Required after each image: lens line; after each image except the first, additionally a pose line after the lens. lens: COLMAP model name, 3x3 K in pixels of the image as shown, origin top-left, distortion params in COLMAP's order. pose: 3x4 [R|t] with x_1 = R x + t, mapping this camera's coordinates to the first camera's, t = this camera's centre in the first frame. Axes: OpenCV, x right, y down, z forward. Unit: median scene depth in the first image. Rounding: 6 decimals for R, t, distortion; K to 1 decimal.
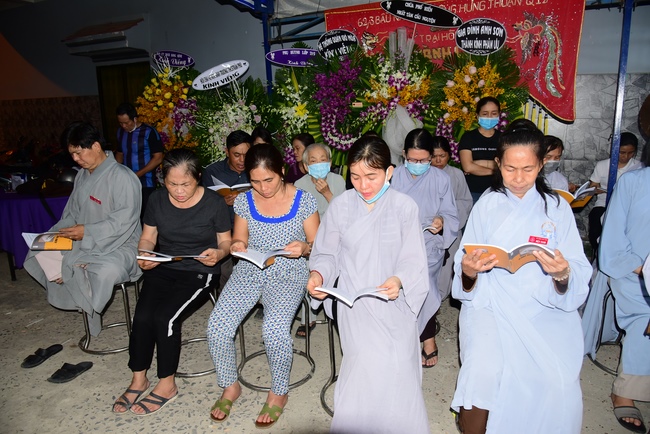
lens RADIAL K [[453.9, 0, 322.2], [0, 453.9, 214.8], [0, 0, 1]] dist [0.011165, -0.000641]
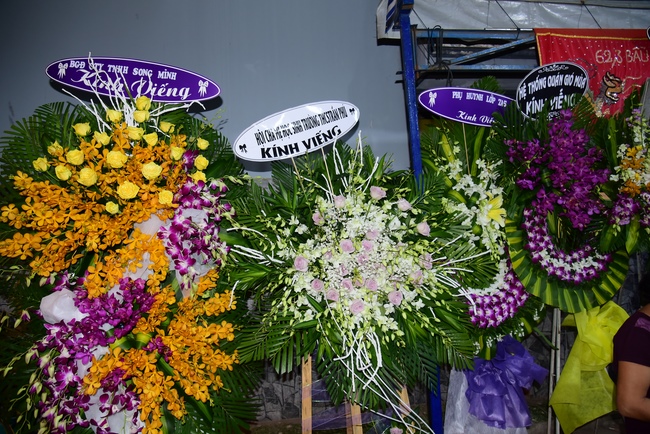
lens RADIAL K [[453.9, 0, 326.1], [0, 453.9, 221.8], [0, 0, 1]] dist [0.011165, -0.000641]
pose [[0.789886, -0.004512, 0.613237, -0.459815], [0.171551, 0.961676, -0.213892, -0.136428], [-0.588770, 0.274152, 0.760389, 0.701461]]
